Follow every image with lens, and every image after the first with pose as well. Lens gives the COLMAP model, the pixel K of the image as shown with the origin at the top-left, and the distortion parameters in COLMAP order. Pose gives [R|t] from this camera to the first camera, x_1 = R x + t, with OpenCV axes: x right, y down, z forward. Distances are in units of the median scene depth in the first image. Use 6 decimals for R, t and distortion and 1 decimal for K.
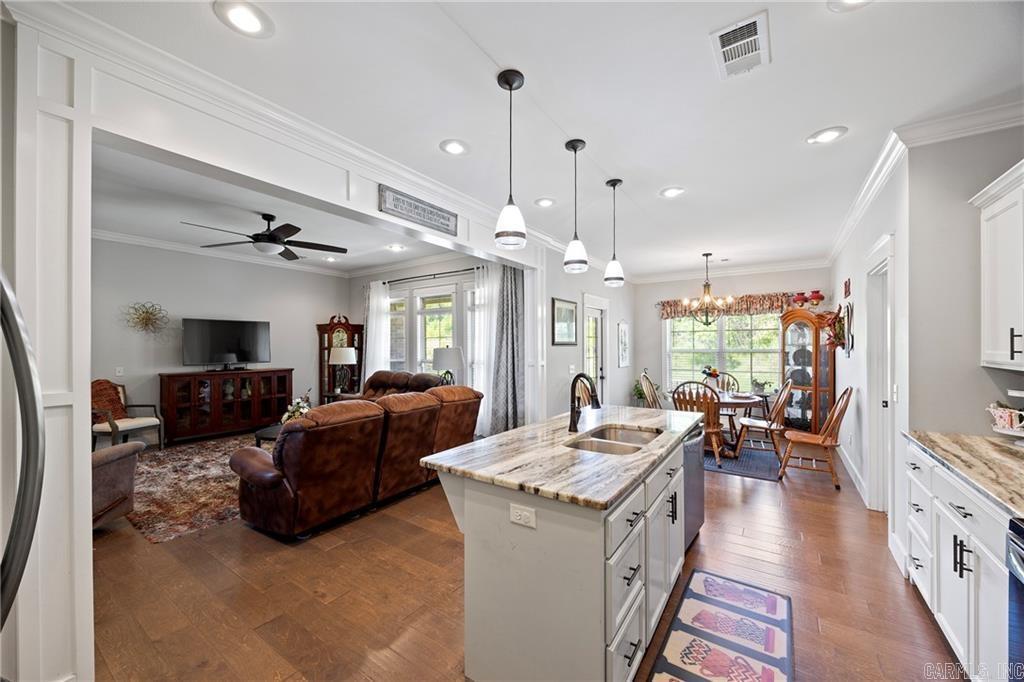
lens RADIAL K [[396.4, 0, 515.3], [0, 396.4, 344.0], [0, 0, 1]] dist [0.000049, -0.000145]
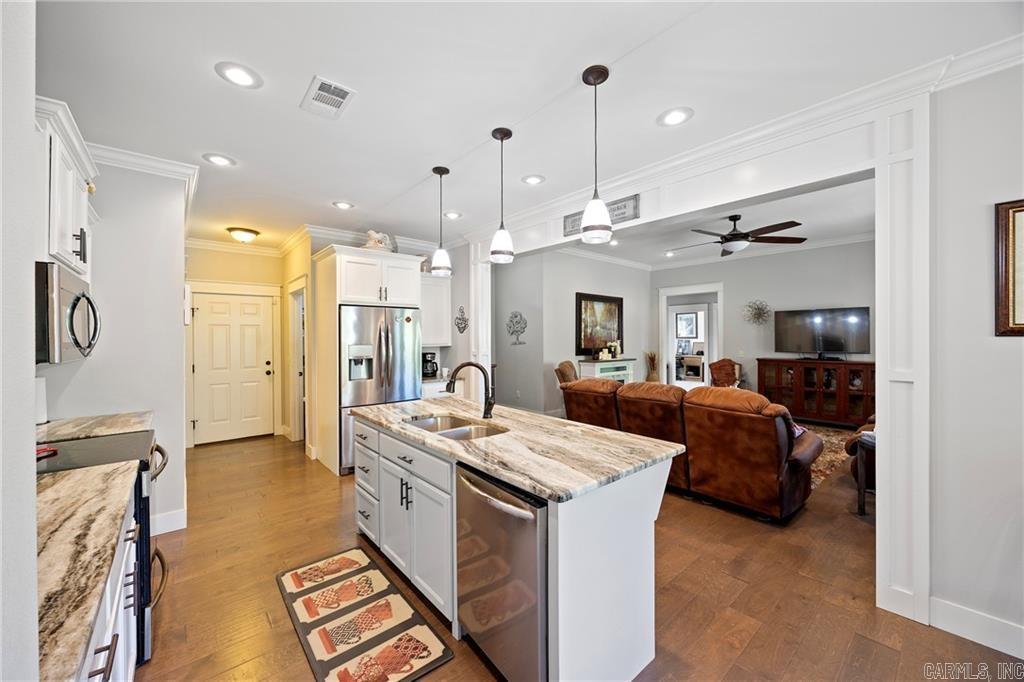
lens RADIAL K [[396.4, 0, 509.5], [0, 396.4, 337.8], [0, 0, 1]] dist [0.000049, -0.000145]
pose [[-0.273274, 0.007897, -0.961904, 1.306805], [0.010765, 0.999929, 0.005152, -0.002852], [0.961876, -0.008947, -0.273339, 1.534614]]
